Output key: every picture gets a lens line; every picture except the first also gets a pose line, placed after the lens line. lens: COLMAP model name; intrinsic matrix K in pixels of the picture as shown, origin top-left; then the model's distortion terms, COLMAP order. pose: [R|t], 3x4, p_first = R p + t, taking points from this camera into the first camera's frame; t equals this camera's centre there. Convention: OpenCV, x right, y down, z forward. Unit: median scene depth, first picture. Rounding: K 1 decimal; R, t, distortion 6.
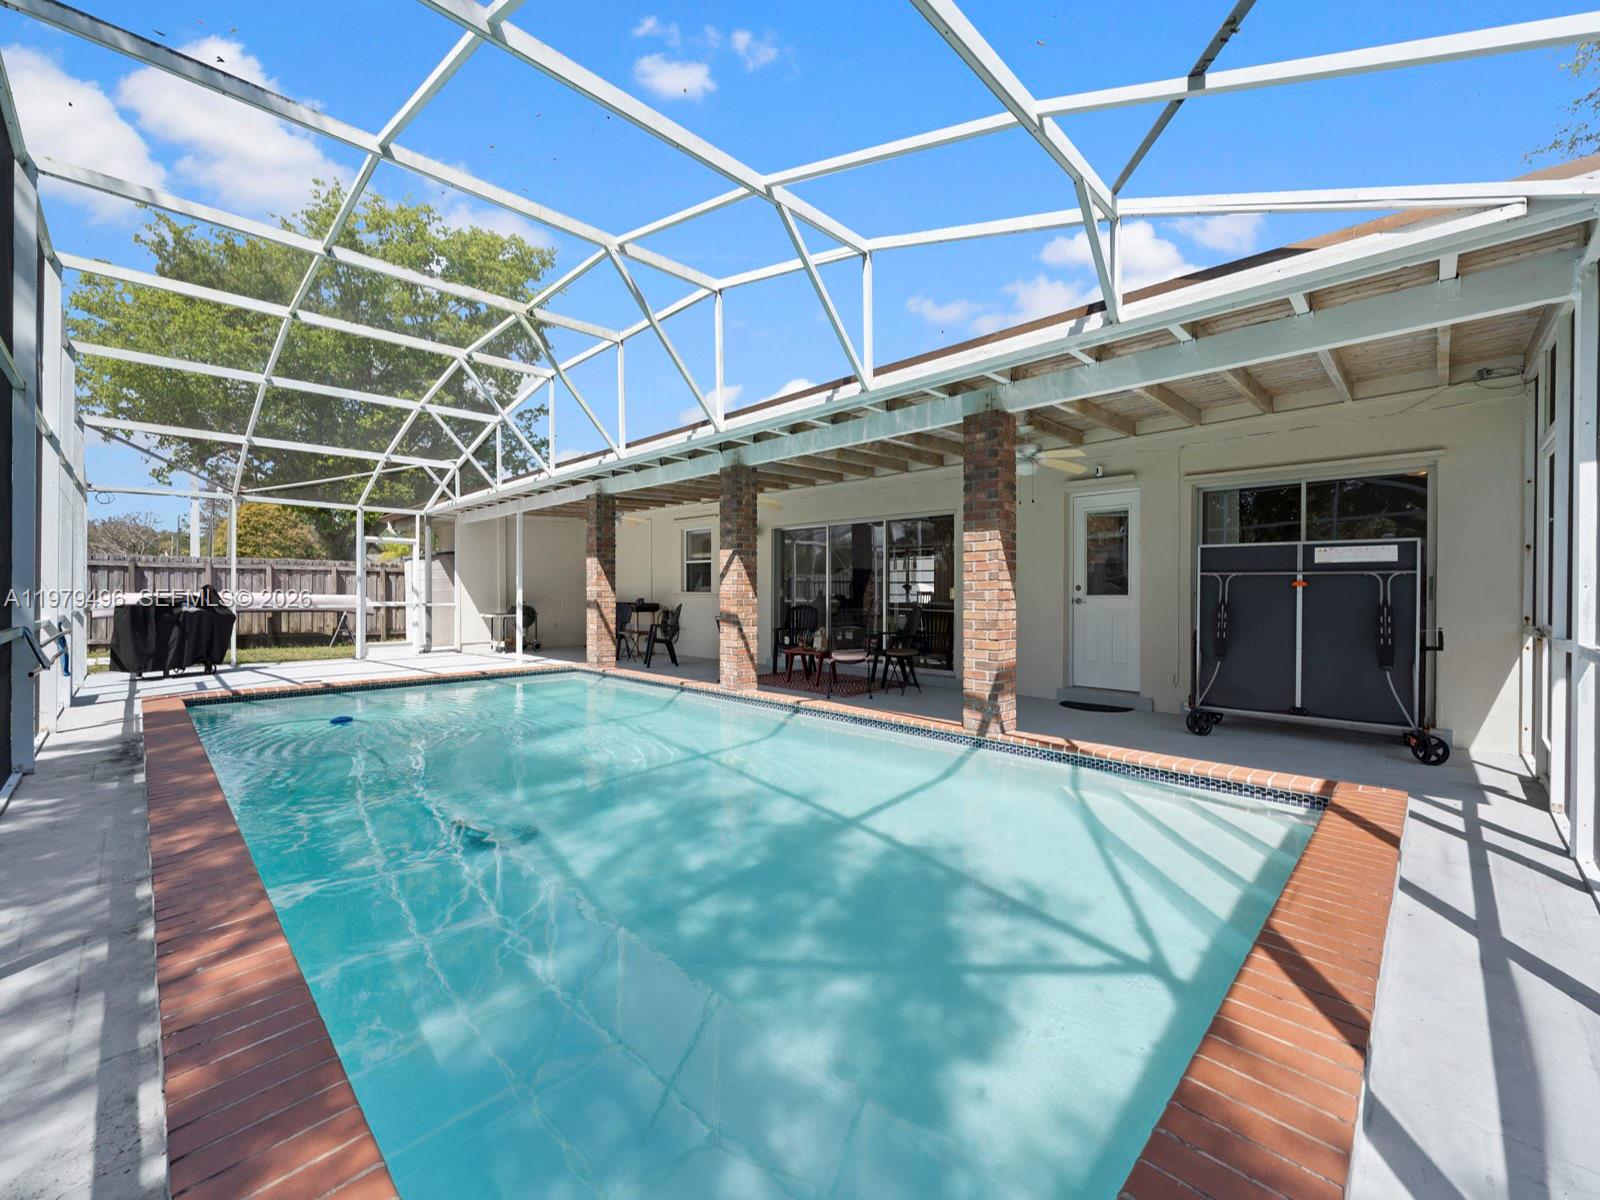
lens RADIAL K [[654.5, 0, 784.9], [0, 654.5, 601.9], [0, 0, 1]] dist [-0.000762, -0.000053]
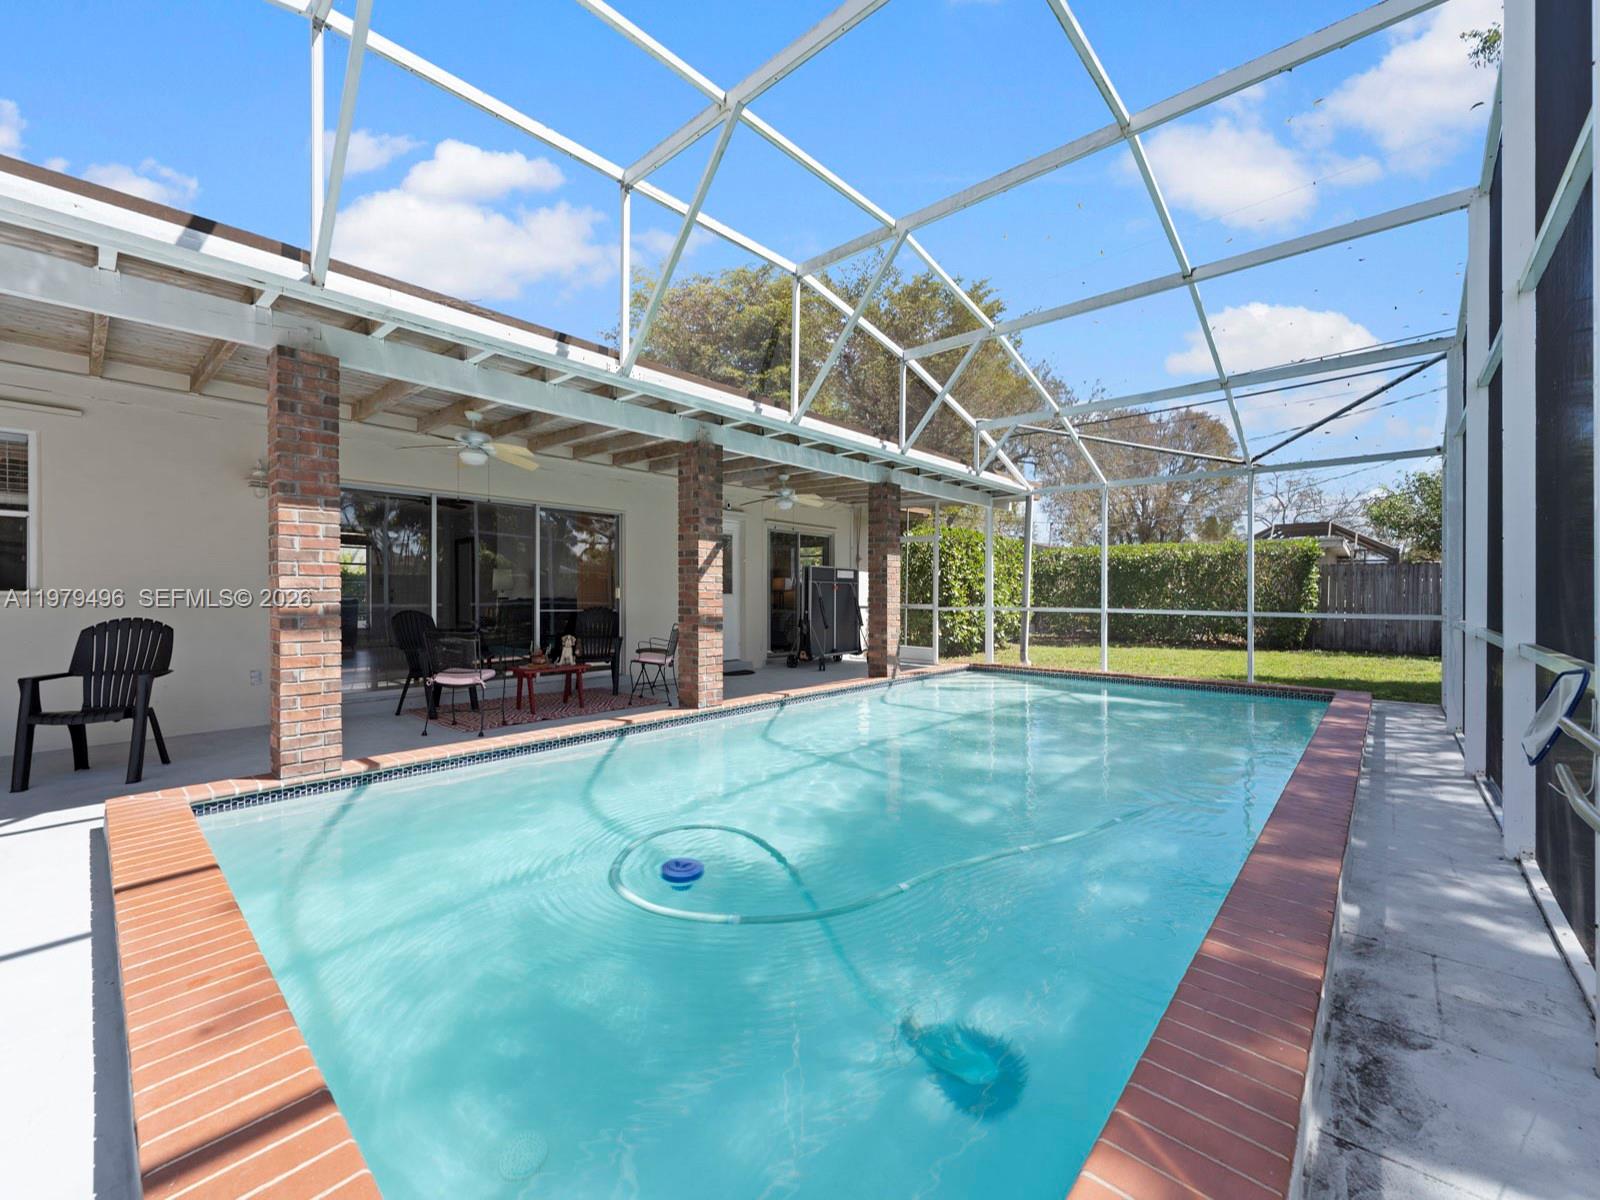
lens RADIAL K [[654.5, 0, 794.9], [0, 654.5, 592.5], [0, 0, 1]] dist [-0.000762, -0.000053]
pose [[-0.041423, -0.003071, 0.999137, -0.777570], [0.013014, 0.999909, 0.003613, -0.012805], [-0.999057, 0.013152, -0.041379, 0.766219]]
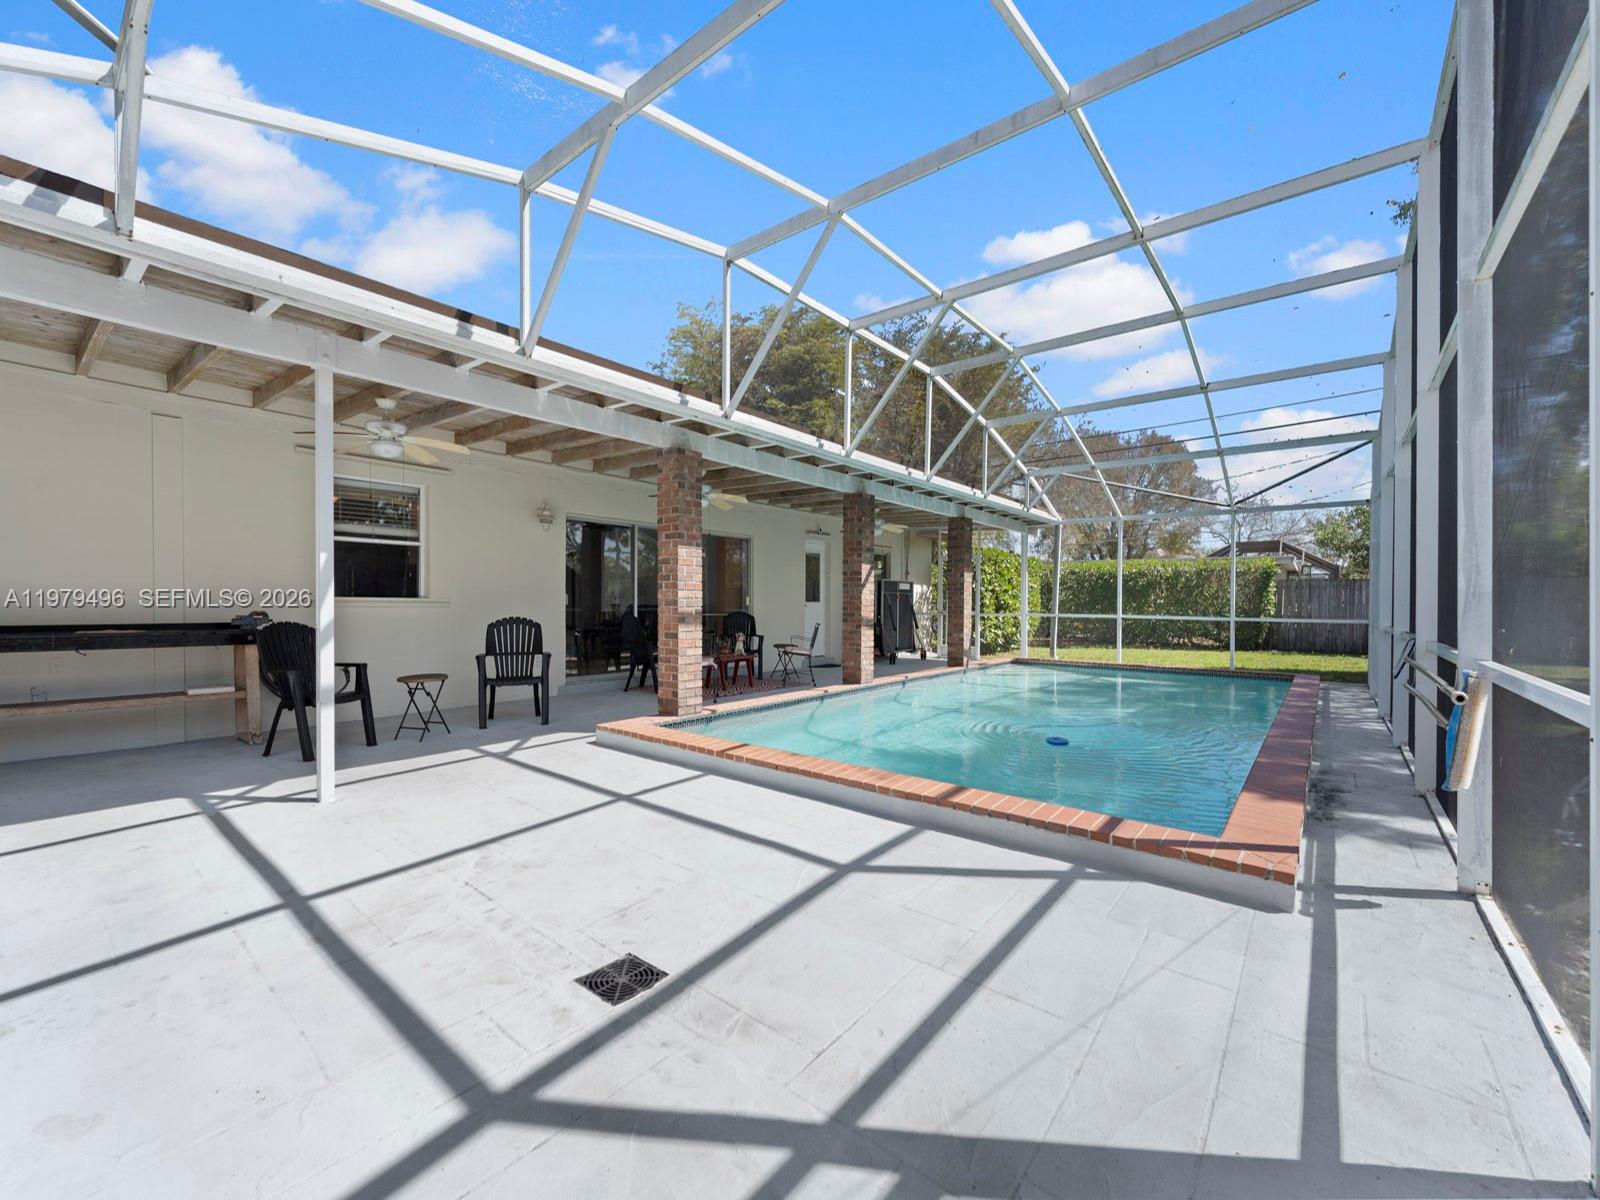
lens RADIAL K [[654.5, 0, 795.0], [0, 654.5, 602.6], [0, 0, 1]] dist [-0.000762, -0.000053]
pose [[-0.094156, -0.008050, 0.995525, -1.037007], [0.007438, 0.999934, 0.008790, -0.018866], [-0.995530, 0.008232, -0.094090, 1.028375]]
